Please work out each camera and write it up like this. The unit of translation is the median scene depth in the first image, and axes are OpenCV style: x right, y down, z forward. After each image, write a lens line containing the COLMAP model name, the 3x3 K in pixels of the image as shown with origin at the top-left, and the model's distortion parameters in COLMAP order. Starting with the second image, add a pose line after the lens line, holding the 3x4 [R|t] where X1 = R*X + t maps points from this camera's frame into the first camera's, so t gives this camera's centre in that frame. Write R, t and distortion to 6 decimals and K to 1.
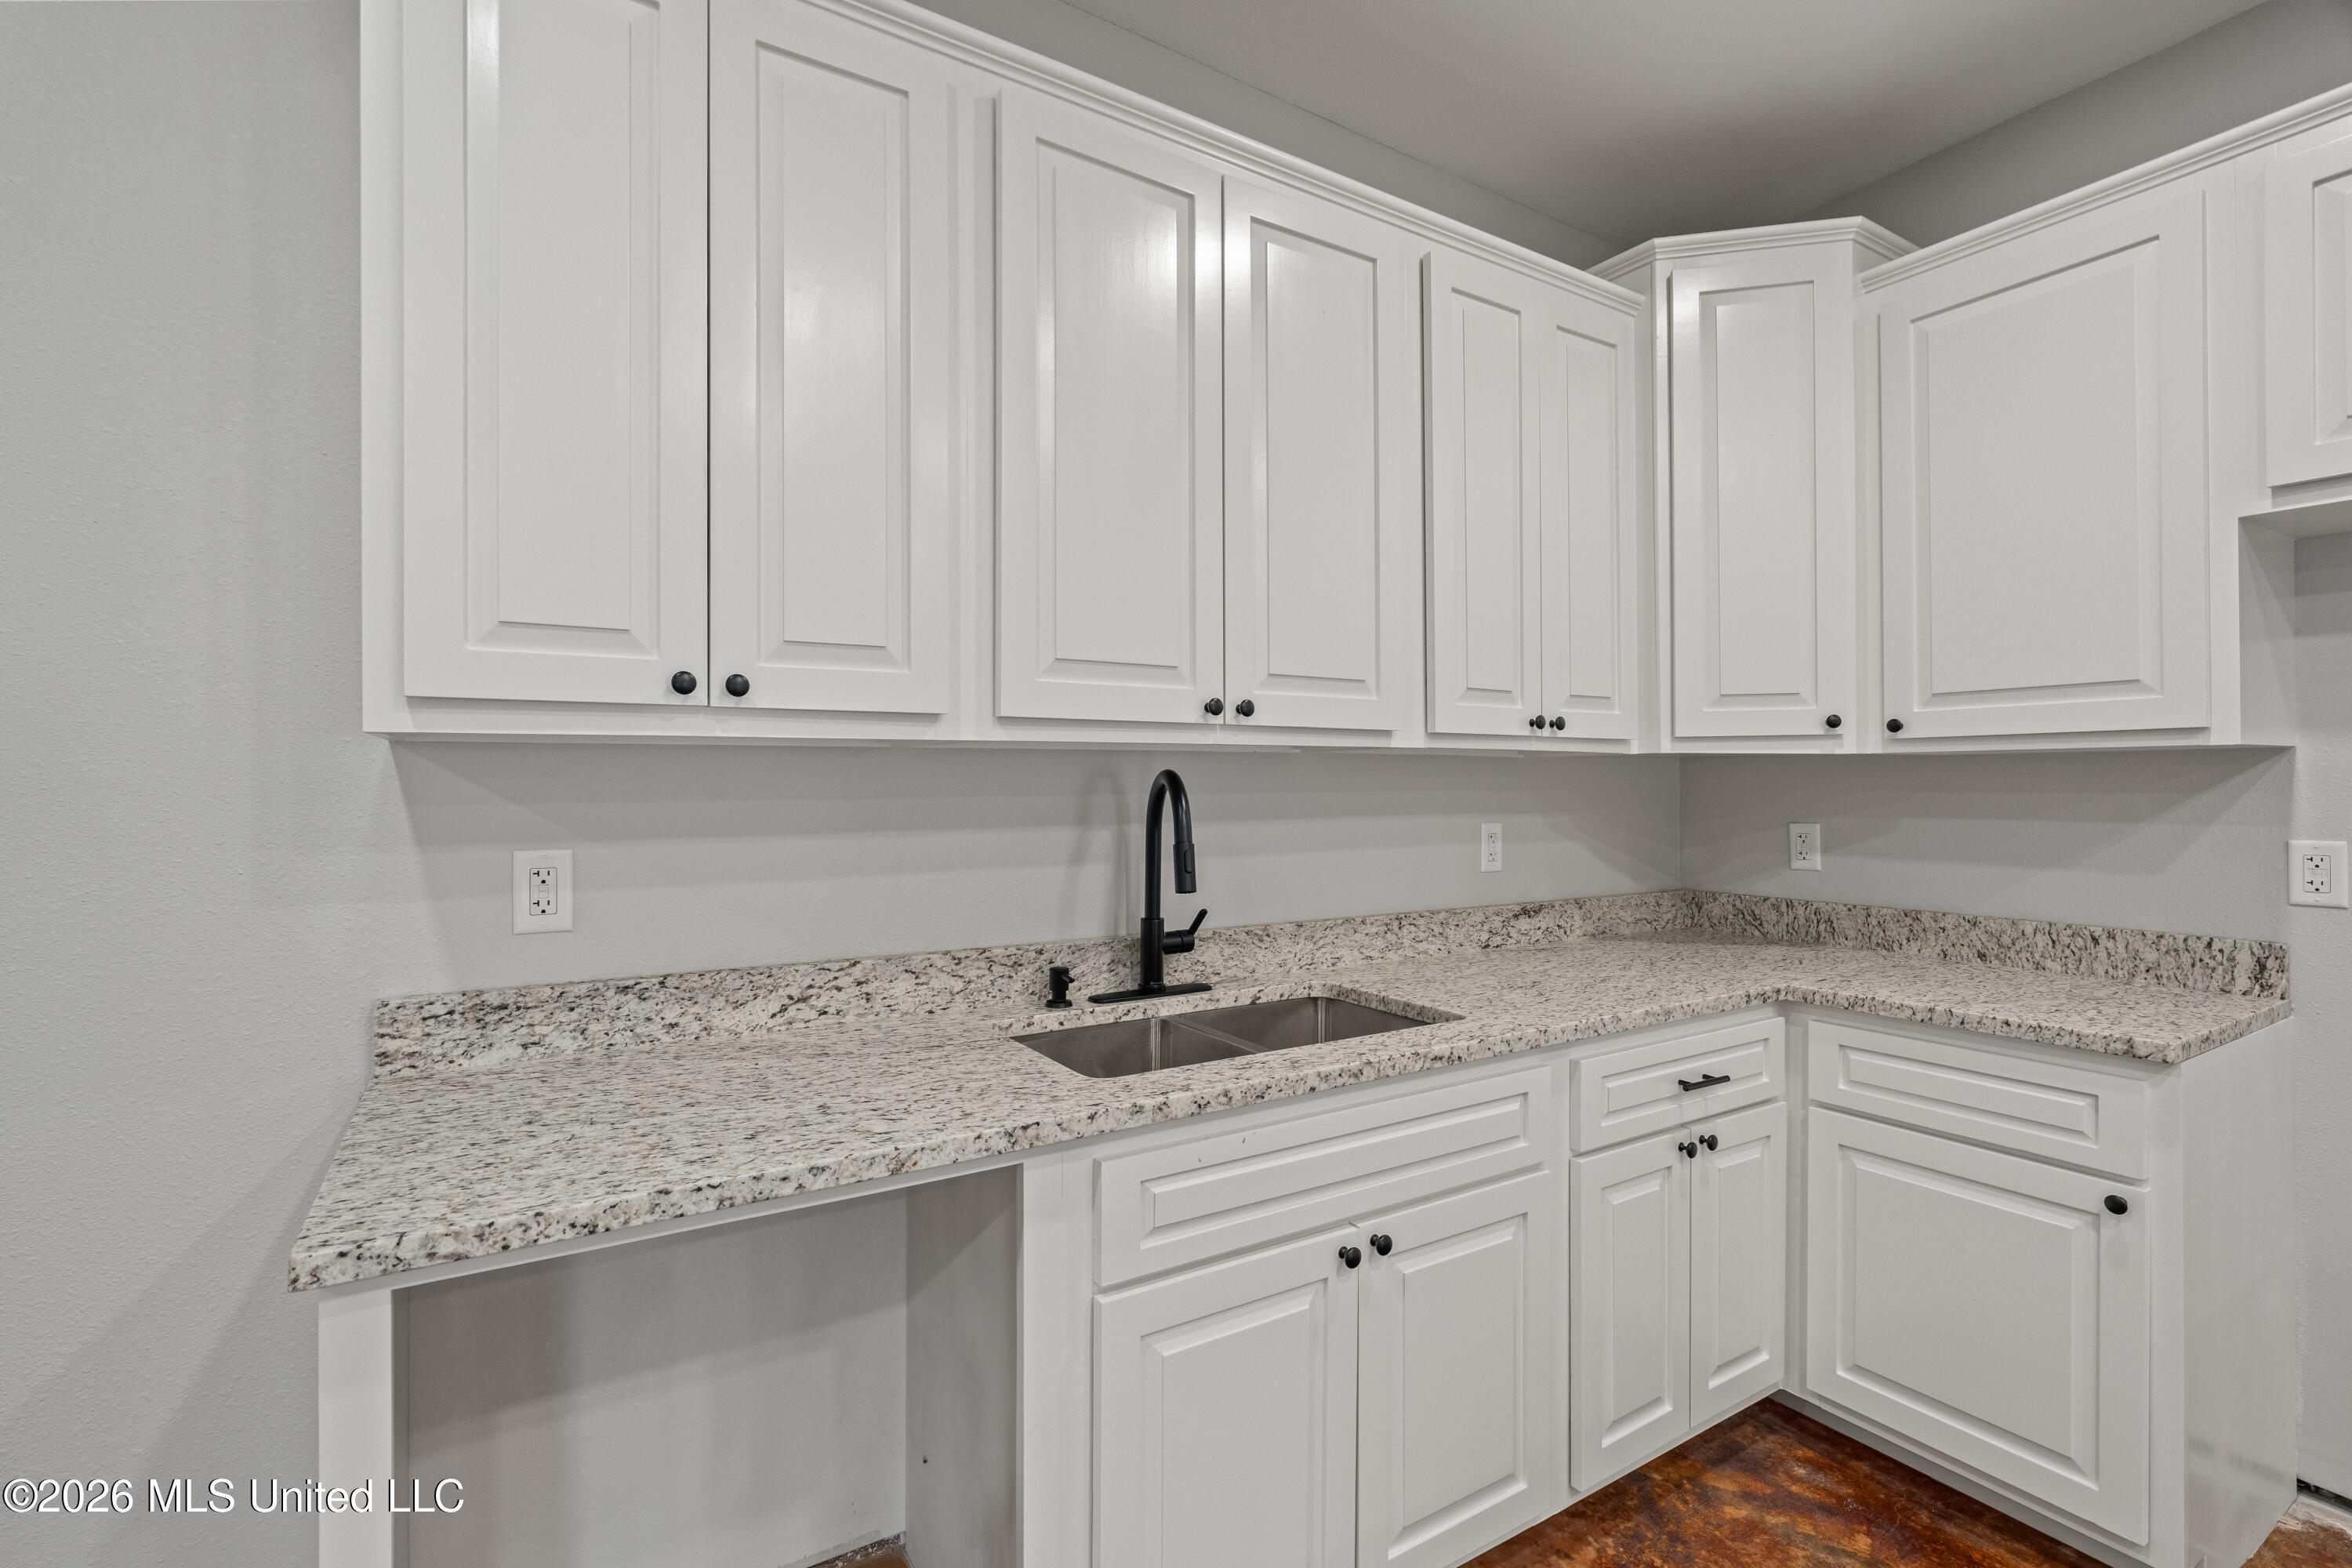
lens RADIAL K [[1056.3, 0, 1171.6], [0, 1056.3, 787.5], [0, 0, 1]] dist [-0.005520, 0.001191]
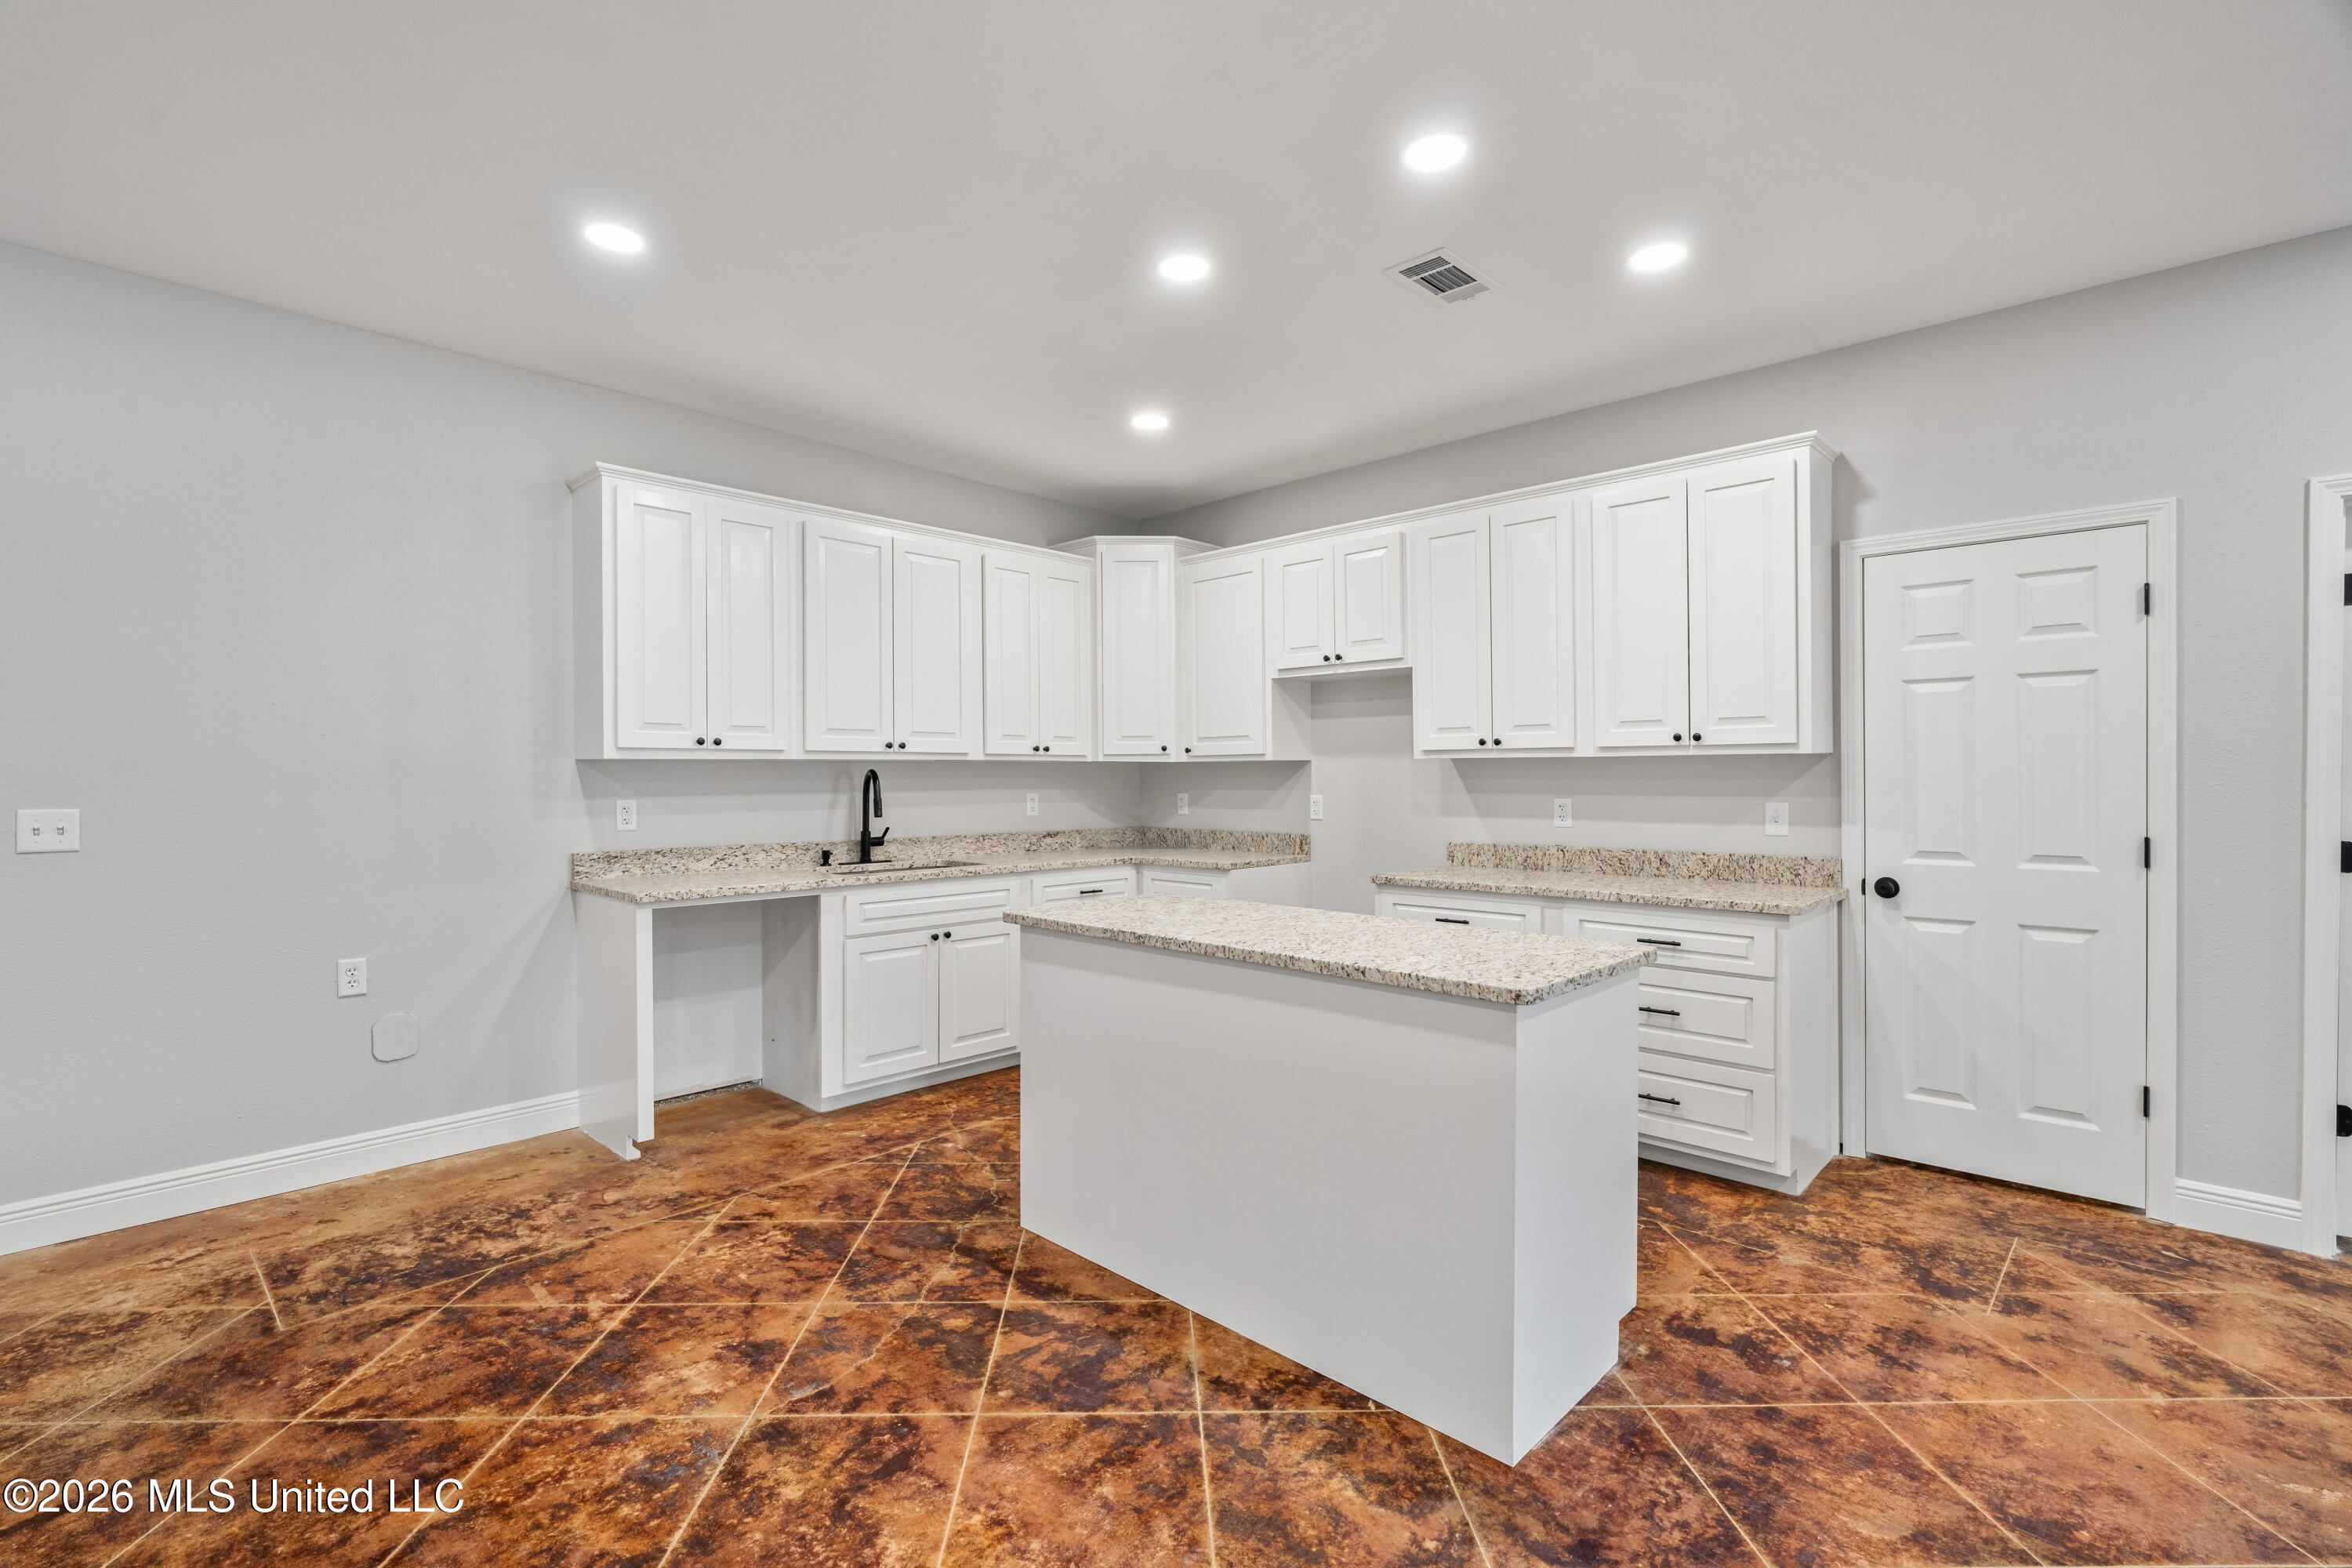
lens RADIAL K [[1056.3, 0, 1162.7], [0, 1056.3, 780.4], [0, 0, 1]] dist [-0.005520, 0.001191]
pose [[0.970909, -0.002317, 0.239439, 0.063652], [0.001958, 0.999997, 0.001736, 0.005818], [-0.239443, -0.001217, 0.970910, -1.507680]]
